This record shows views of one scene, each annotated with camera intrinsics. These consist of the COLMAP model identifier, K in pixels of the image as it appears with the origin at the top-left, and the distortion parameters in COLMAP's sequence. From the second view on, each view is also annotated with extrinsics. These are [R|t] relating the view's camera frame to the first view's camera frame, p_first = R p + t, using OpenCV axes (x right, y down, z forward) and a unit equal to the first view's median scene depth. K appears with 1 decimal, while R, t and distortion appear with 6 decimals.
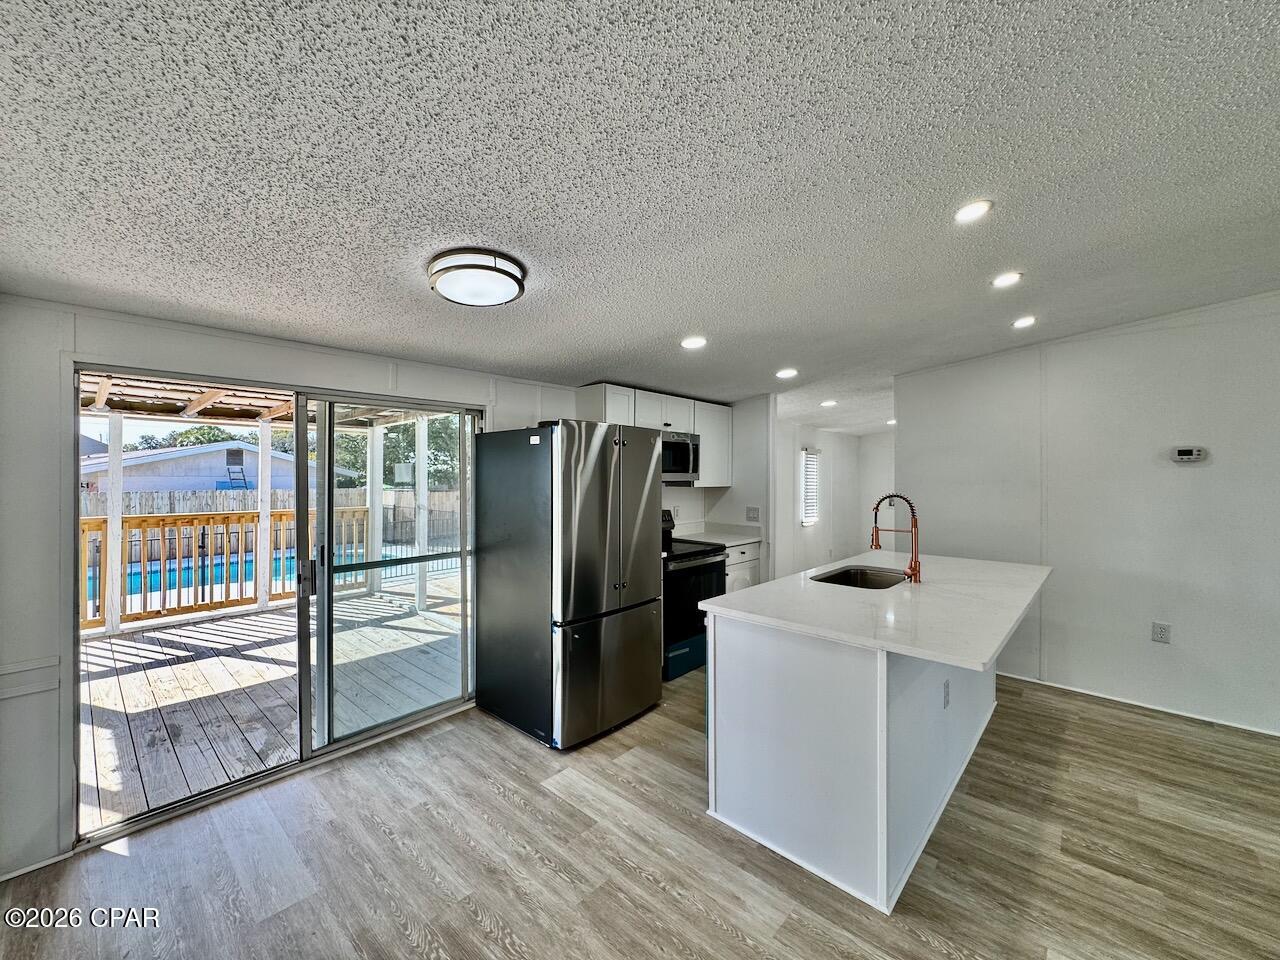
lens RADIAL K [[511.3, 0, 640.0], [0, 511.3, 480.0], [0, 0, 1]] dist [0.000165, 0.000159]
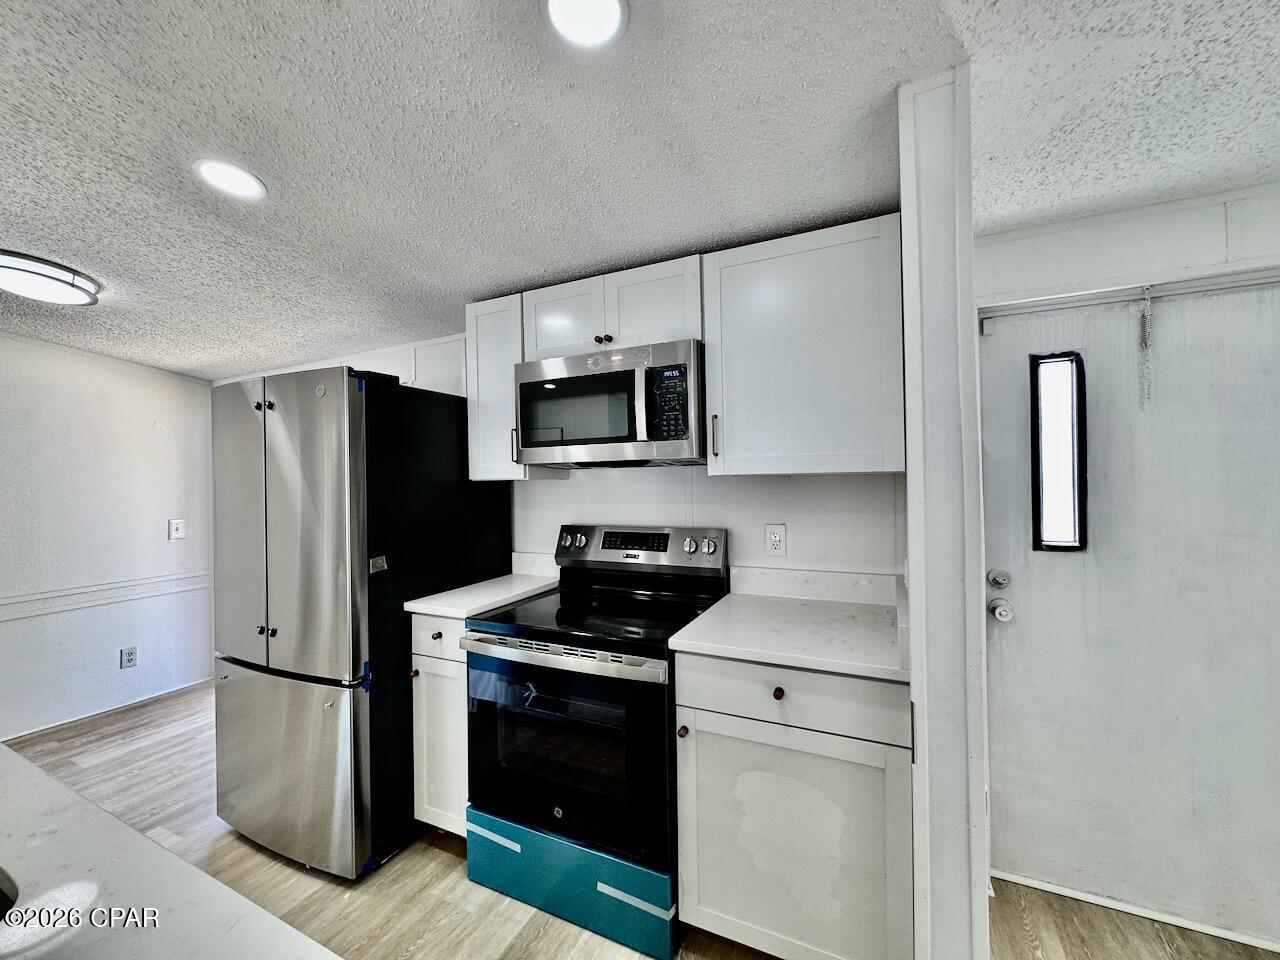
lens RADIAL K [[511.3, 0, 640.0], [0, 511.3, 480.0], [0, 0, 1]] dist [0.000165, 0.000159]
pose [[0.281707, -0.007972, -0.959467, 0.912029], [0.013438, 0.999900, -0.004362, 0.037441], [0.959406, -0.011664, 0.281786, 1.650617]]
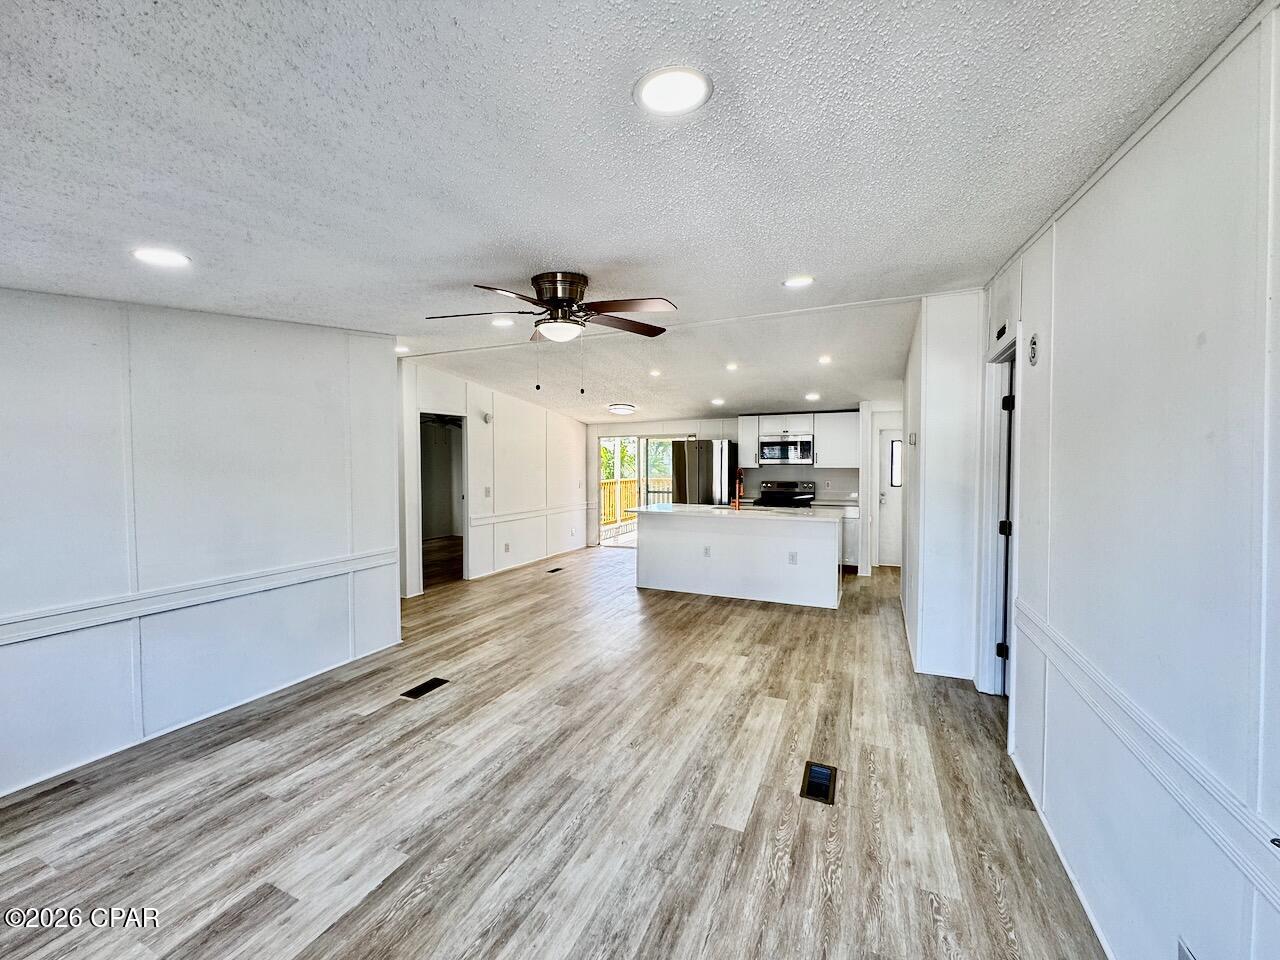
lens RADIAL K [[511.3, 0, 640.0], [0, 511.3, 480.0], [0, 0, 1]] dist [0.000165, 0.000159]
pose [[0.312977, 0.027662, -0.949358, 2.863155], [-0.002195, 0.999594, 0.028402, 0.017663], [0.949758, -0.006805, 0.312911, -0.039293]]
